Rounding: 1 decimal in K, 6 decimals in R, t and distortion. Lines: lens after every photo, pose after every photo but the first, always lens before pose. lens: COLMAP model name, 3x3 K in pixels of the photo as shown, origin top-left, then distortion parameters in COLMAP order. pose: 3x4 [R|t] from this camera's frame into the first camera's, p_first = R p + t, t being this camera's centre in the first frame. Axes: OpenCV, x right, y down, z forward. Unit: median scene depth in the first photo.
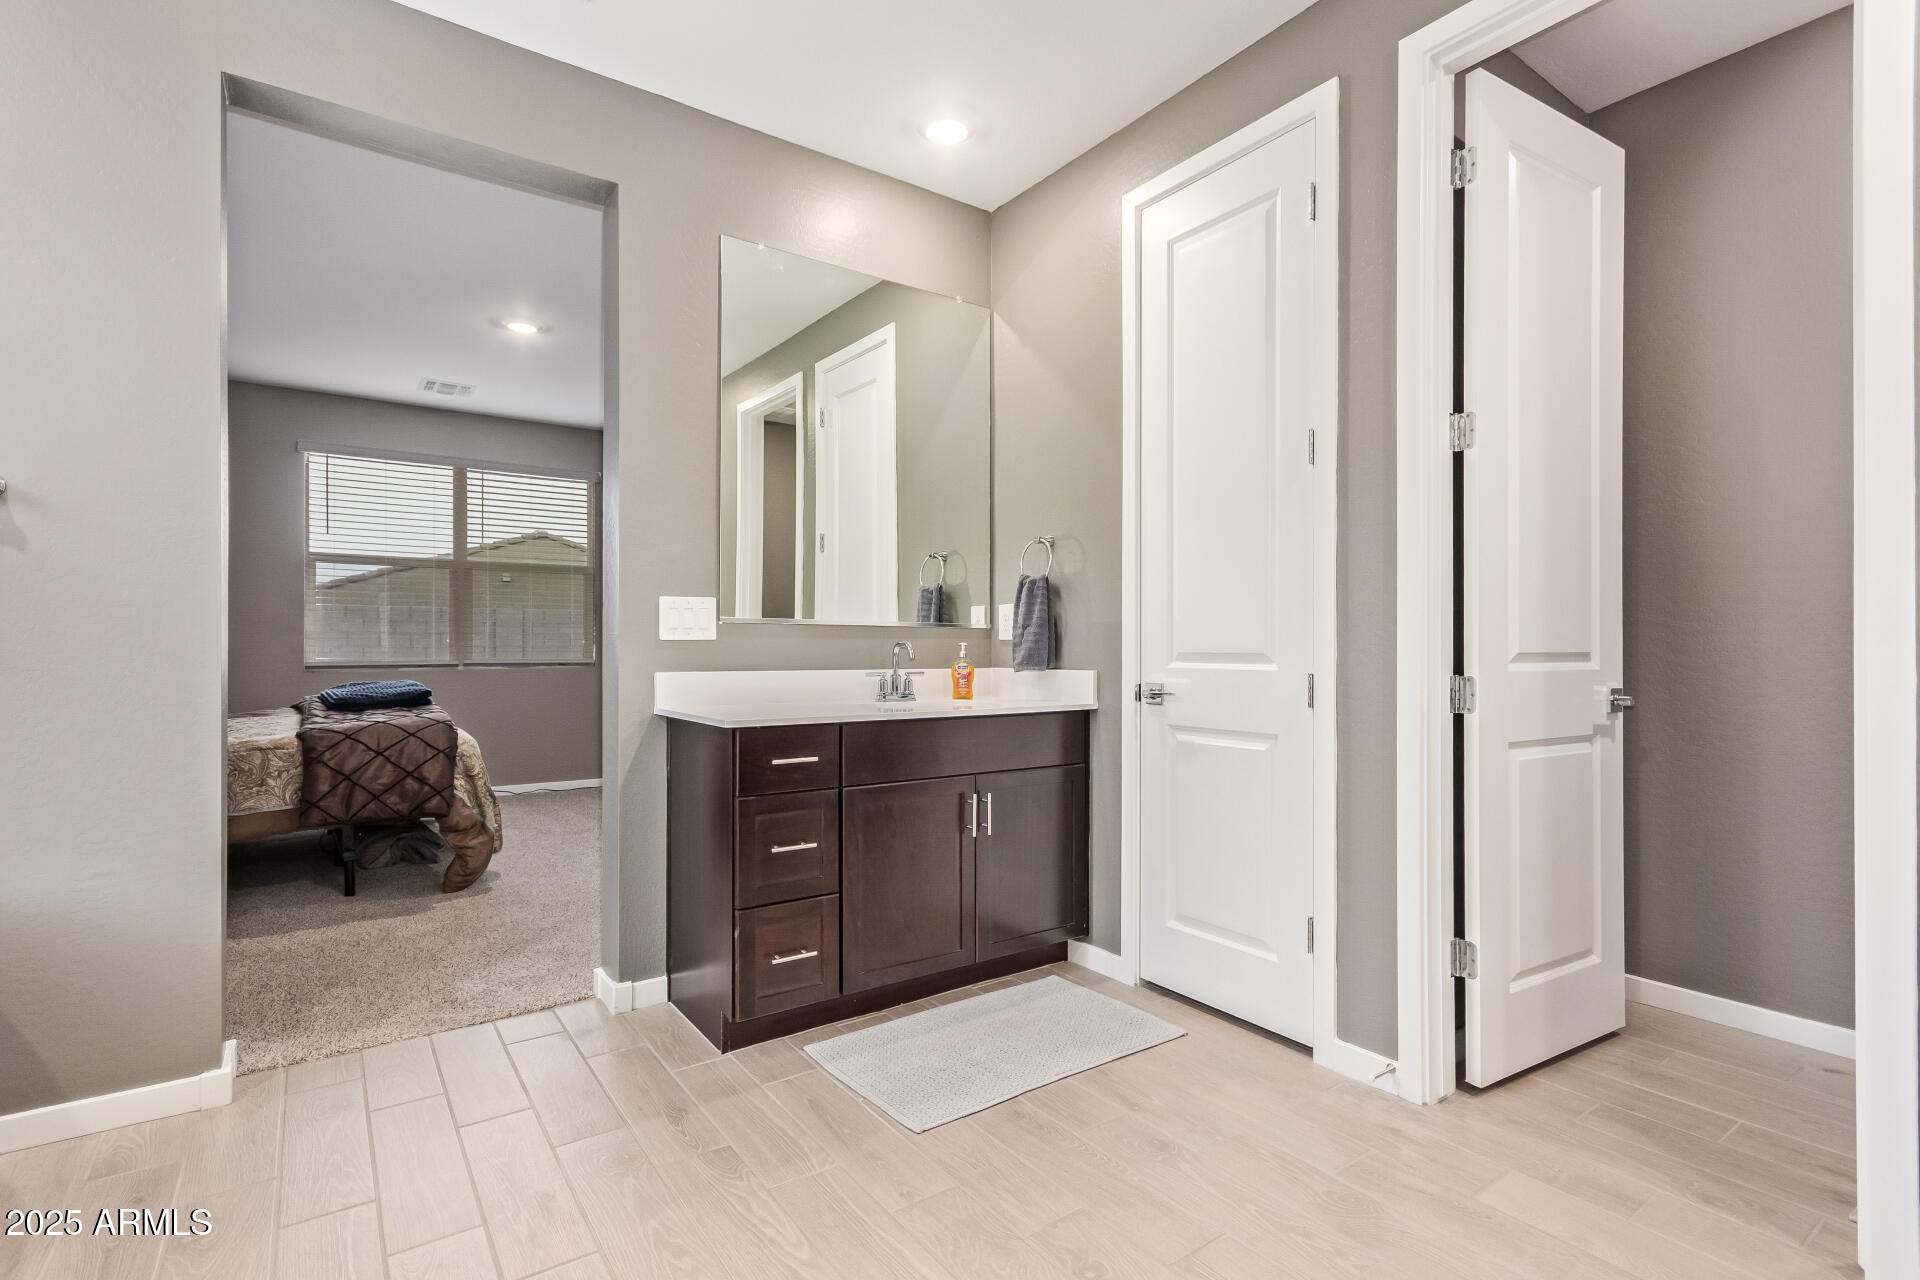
lens RADIAL K [[897.8, 0, 957.0], [0, 897.8, 644.9], [0, 0, 1]] dist [0.005128, -0.001109]
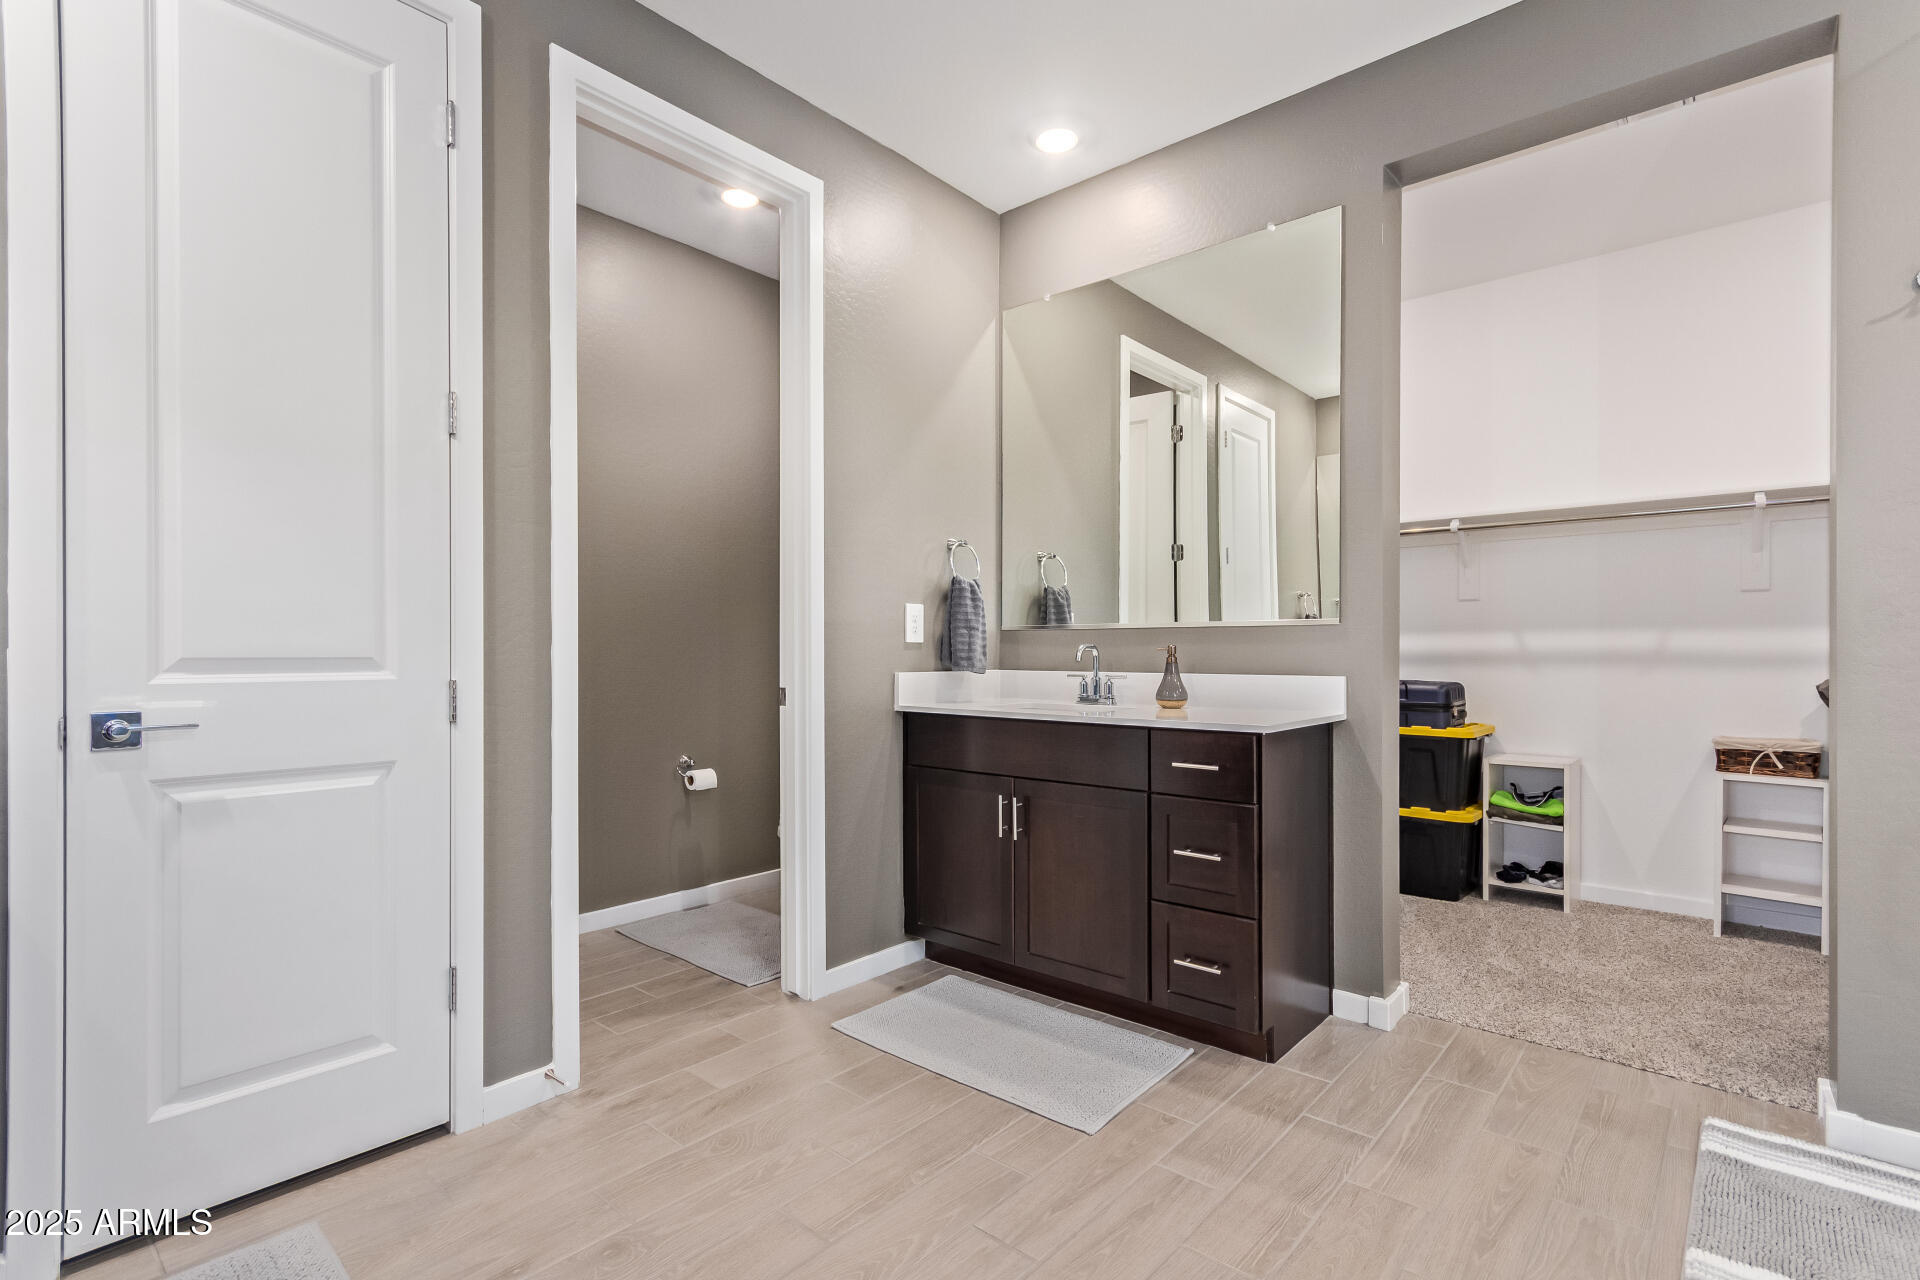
lens RADIAL K [[897.8, 0, 955.2], [0, 897.8, 652.9], [0, 0, 1]] dist [0.005128, -0.001109]
pose [[-0.229295, -0.002320, 0.973354, -0.565888], [-0.003927, 0.999991, 0.001458, 0.002329], [-0.973349, -0.003488, -0.229302, 0.766371]]
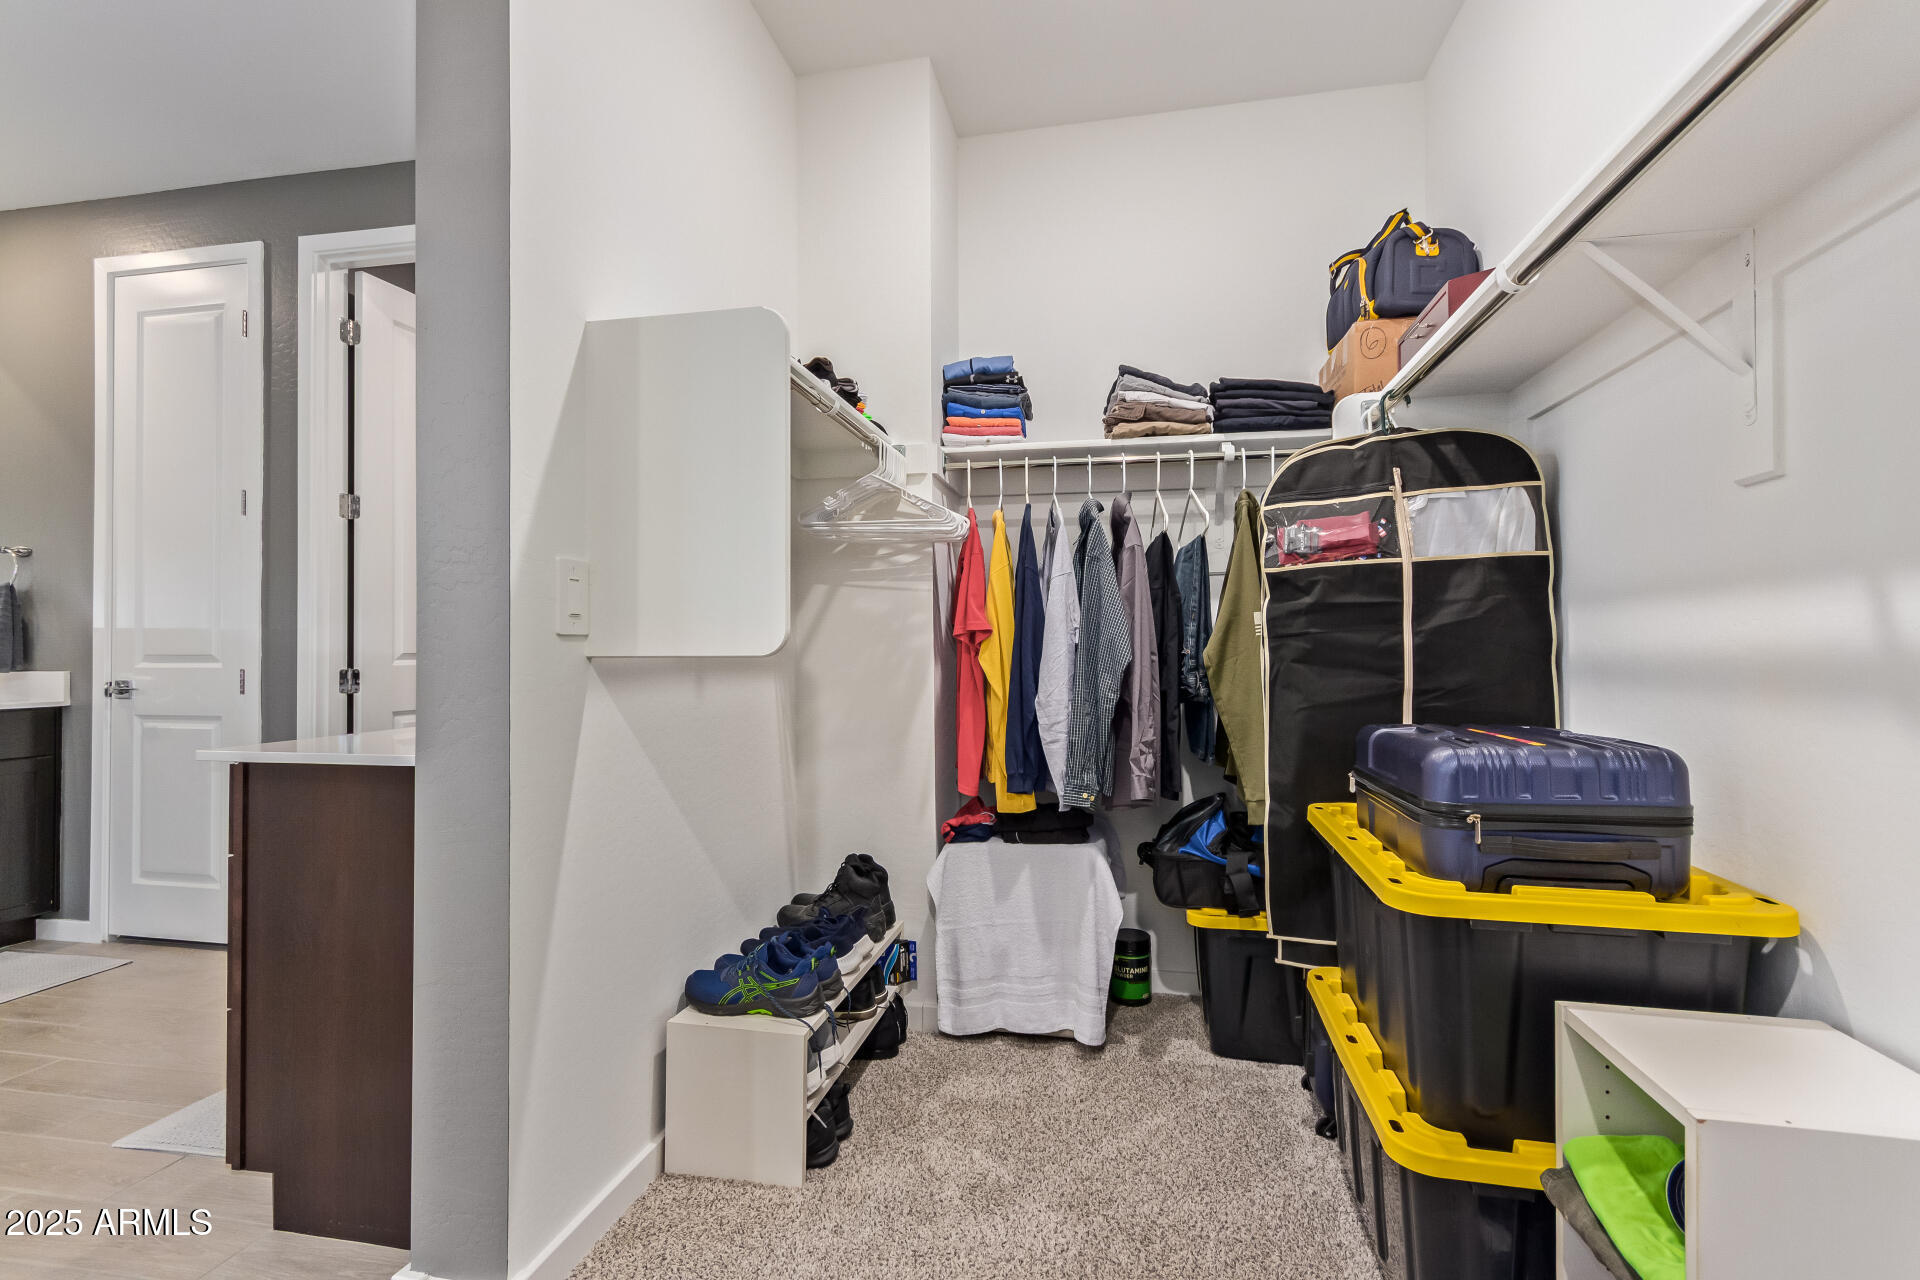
lens RADIAL K [[897.8, 0, 955.2], [0, 897.8, 635.7], [0, 0, 1]] dist [0.005128, -0.001109]
pose [[0.732799, 0.004827, 0.680428, 0.267948], [0.000486, 0.999971, -0.007617, -0.008538], [-0.680445, 0.005913, 0.732775, -0.765573]]
